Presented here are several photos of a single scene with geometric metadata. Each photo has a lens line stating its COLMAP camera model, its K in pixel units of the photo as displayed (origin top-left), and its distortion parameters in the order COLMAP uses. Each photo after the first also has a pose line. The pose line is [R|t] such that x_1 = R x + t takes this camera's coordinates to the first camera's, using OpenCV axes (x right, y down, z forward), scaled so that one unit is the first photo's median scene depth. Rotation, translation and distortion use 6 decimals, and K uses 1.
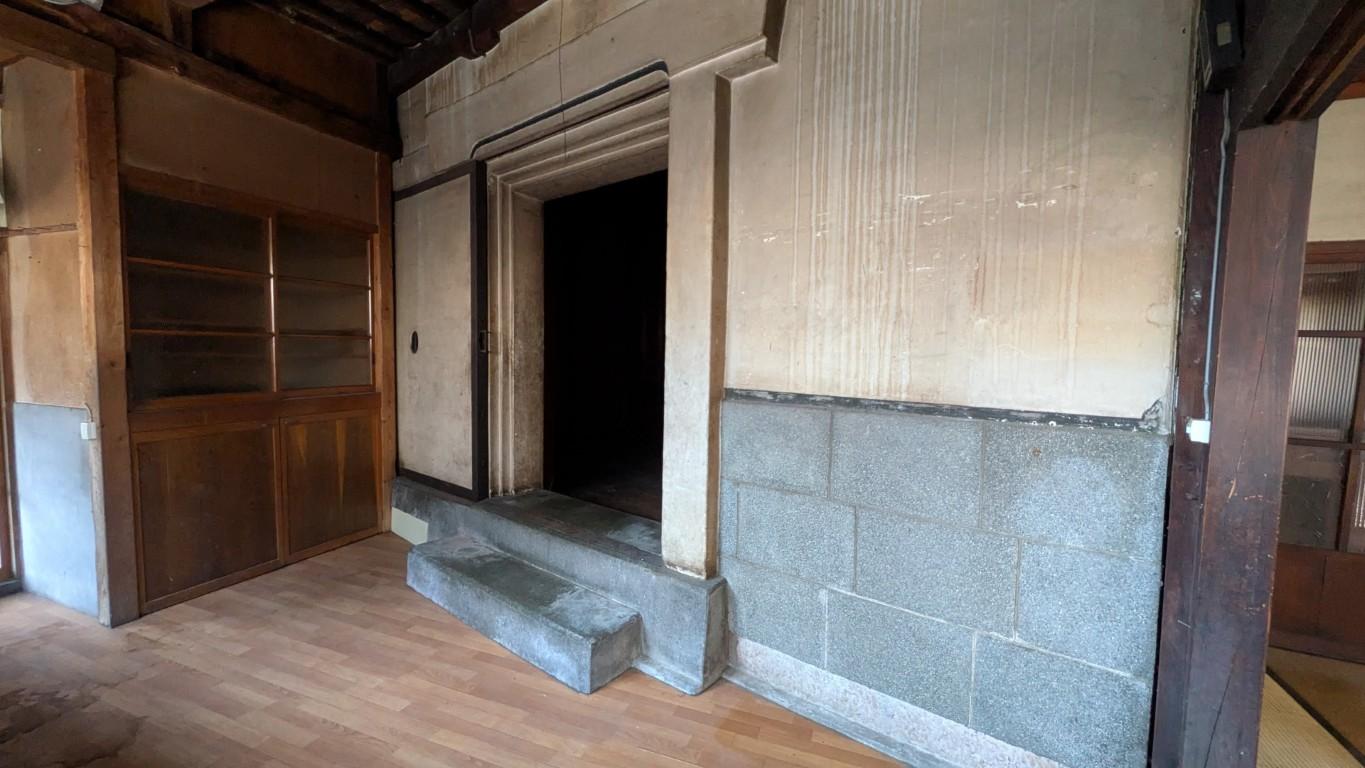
lens RADIAL K [[532.7, 0, 684.6], [0, 532.7, 381.7], [0, 0, 1]] dist [0.001011, -0.000074]
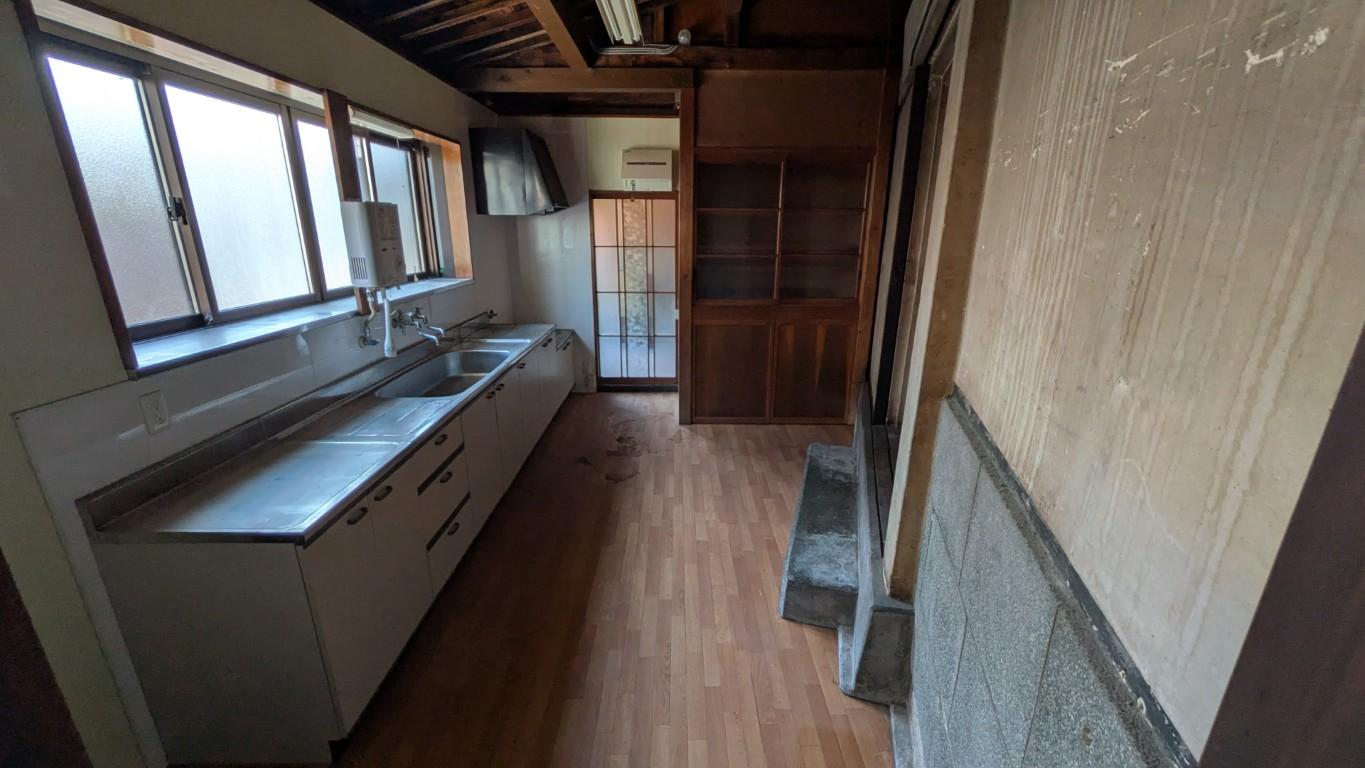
lens RADIAL K [[532.7, 0, 684.4], [0, 532.7, 383.5], [0, 0, 1]] dist [0.001011, -0.000074]
pose [[0.373029, 0.254456, -0.892245, 0.563742], [-0.055899, 0.966075, 0.252142, -0.141887], [0.926134, -0.044181, 0.374598, 0.384766]]
